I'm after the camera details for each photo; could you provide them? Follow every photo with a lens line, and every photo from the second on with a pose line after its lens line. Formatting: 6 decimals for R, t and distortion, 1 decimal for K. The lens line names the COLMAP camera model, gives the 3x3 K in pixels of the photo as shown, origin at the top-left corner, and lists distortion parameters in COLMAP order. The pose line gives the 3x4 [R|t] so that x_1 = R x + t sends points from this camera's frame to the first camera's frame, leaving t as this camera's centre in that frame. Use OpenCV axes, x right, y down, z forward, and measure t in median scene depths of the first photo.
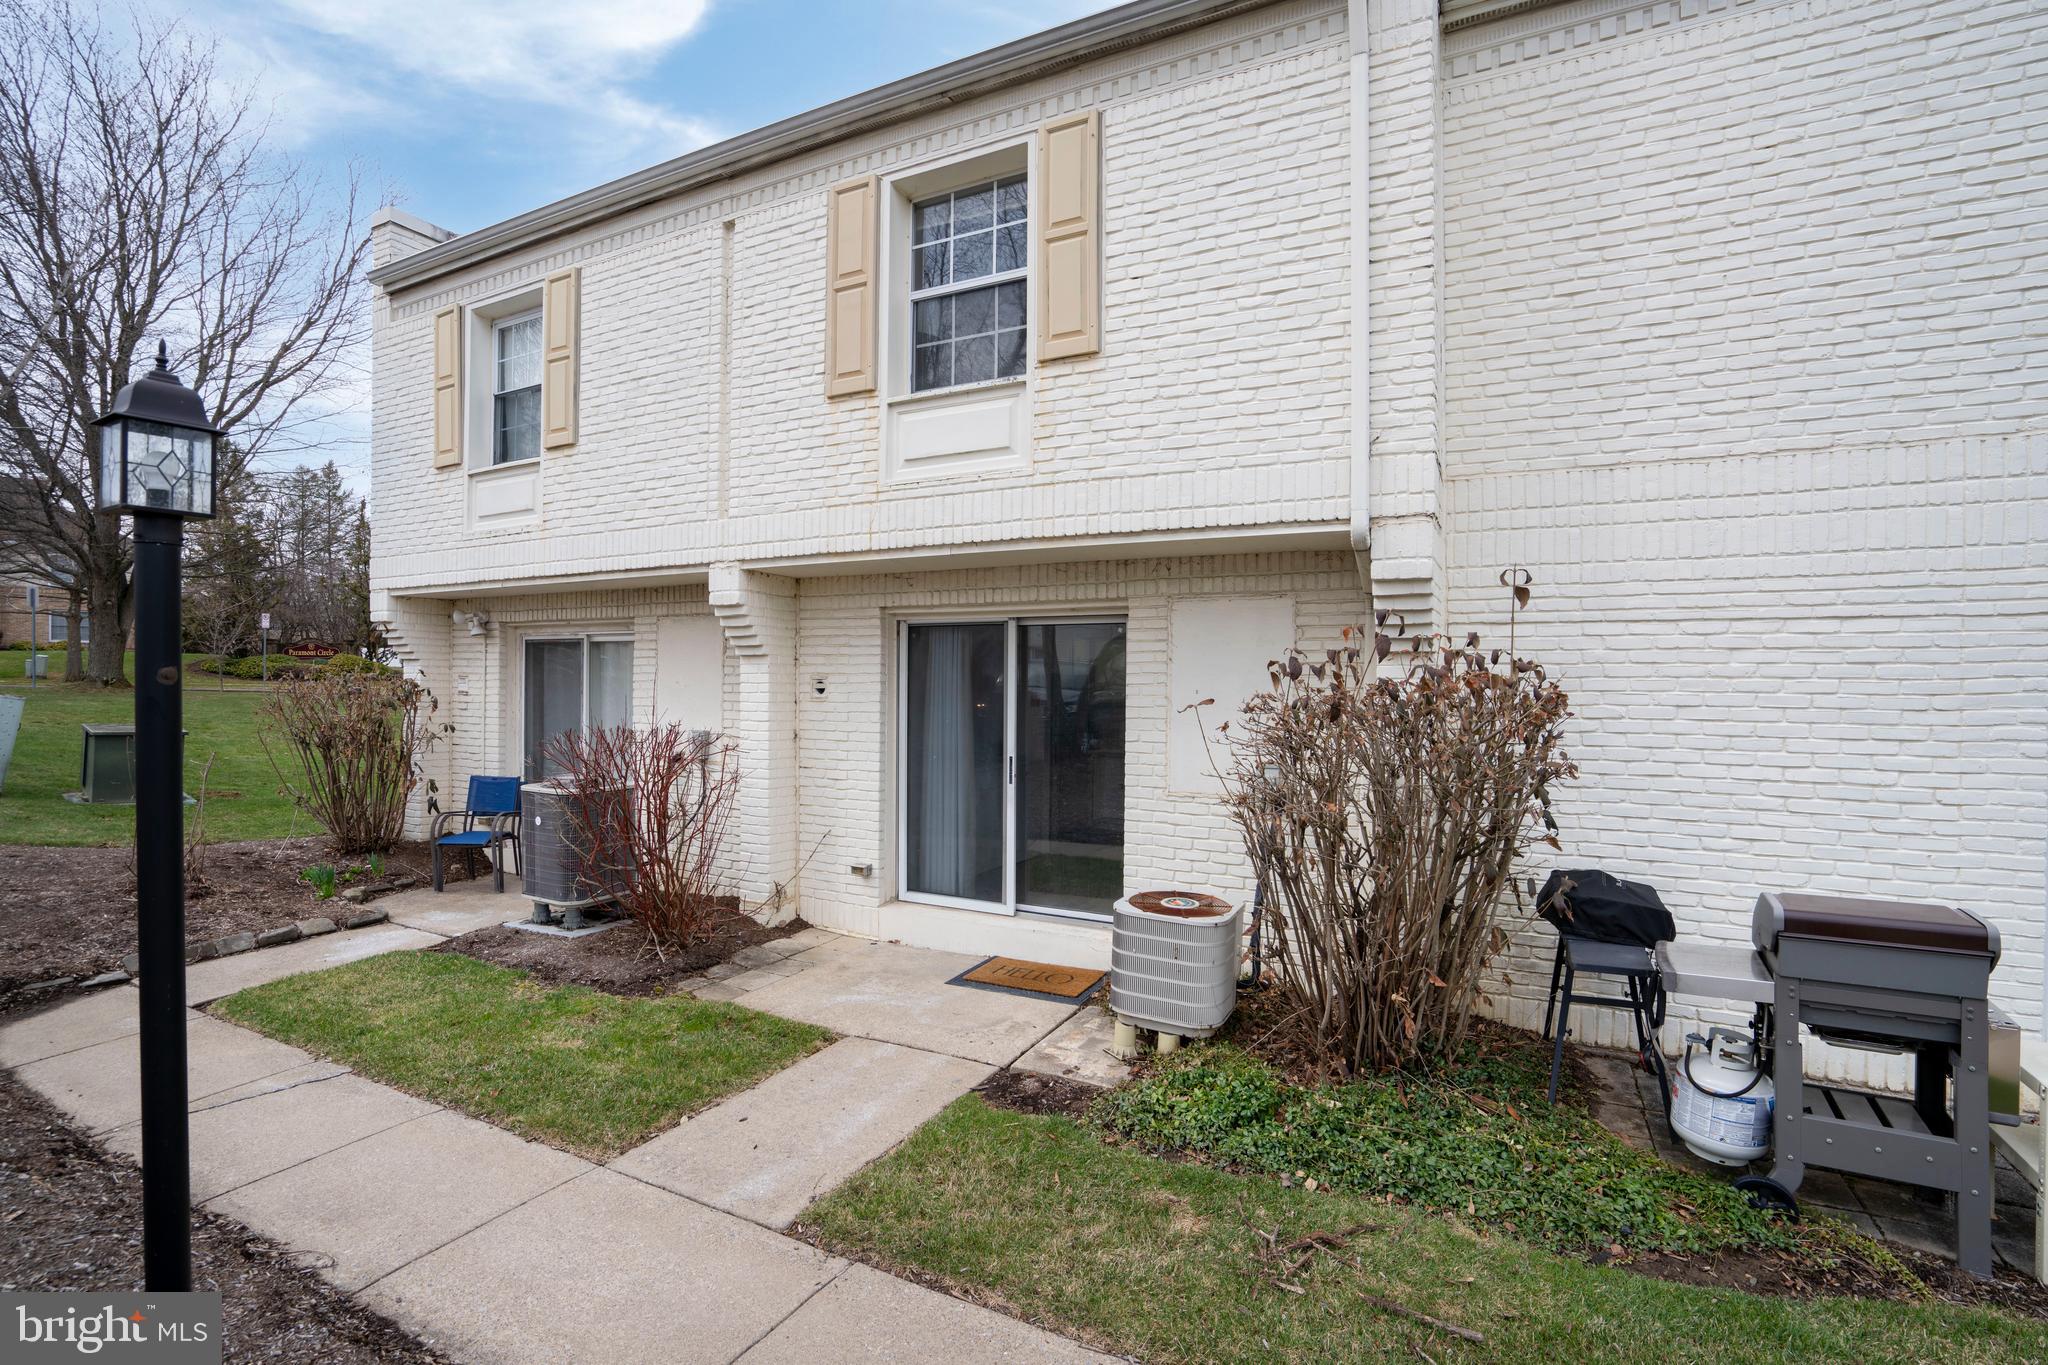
lens RADIAL K [[958.2, 0, 1019.5], [0, 958.2, 687.4], [0, 0, 1]] dist [-0.073402, 0.041705]
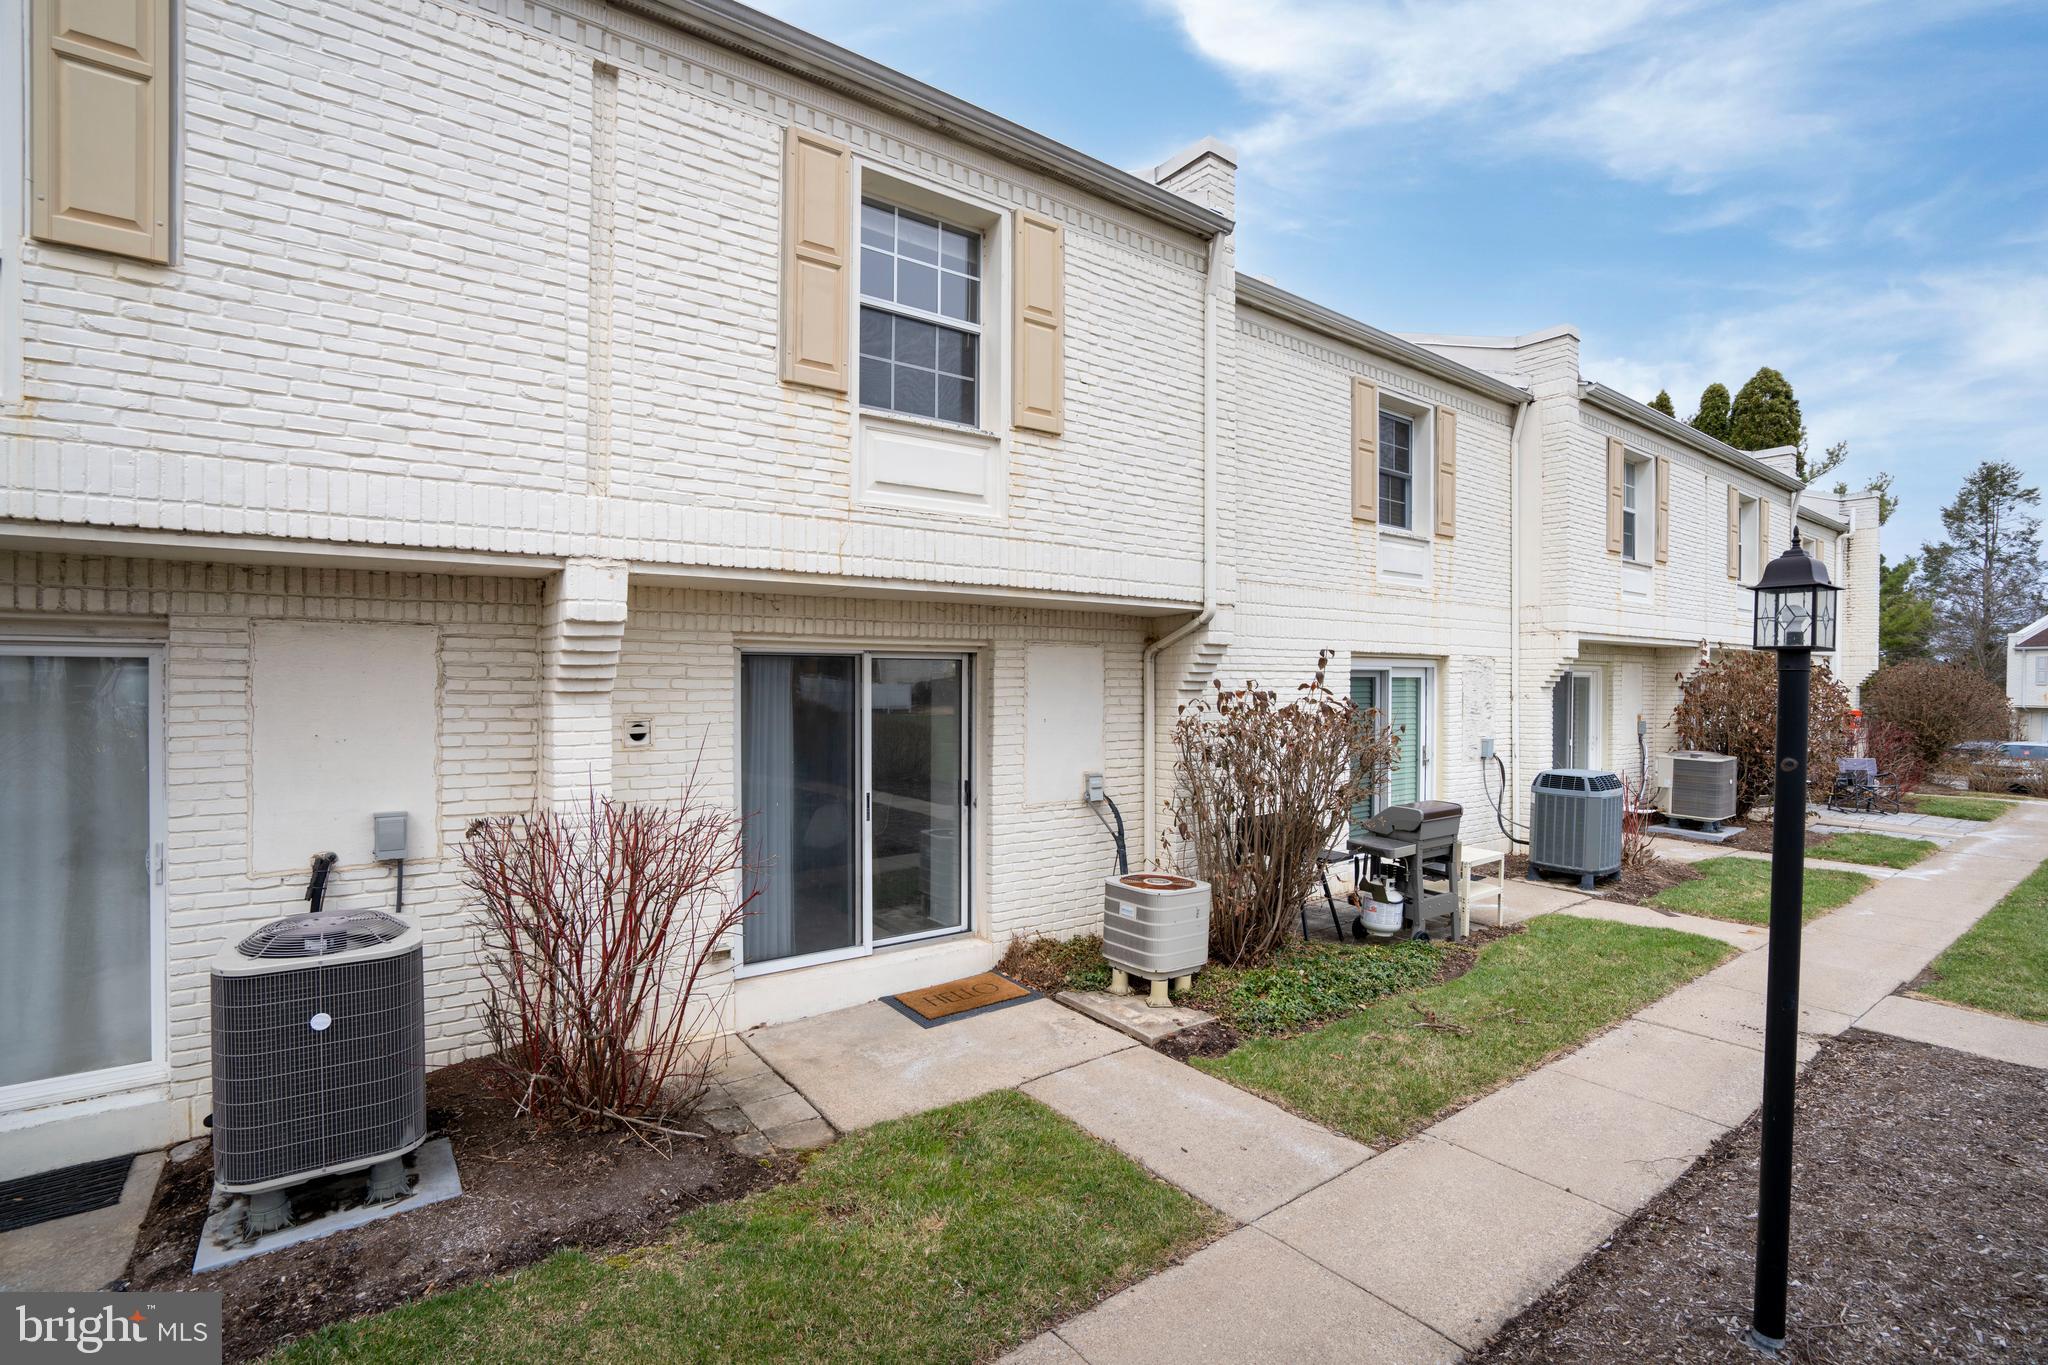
lens RADIAL K [[958.2, 0, 1019.5], [0, 958.2, 687.4], [0, 0, 1]] dist [-0.073402, 0.041705]
pose [[0.428497, -0.014814, 0.903422, -0.930110], [0.005586, 0.999890, 0.013747, -0.054129], [-0.903526, -0.000844, 0.428532, 0.501992]]
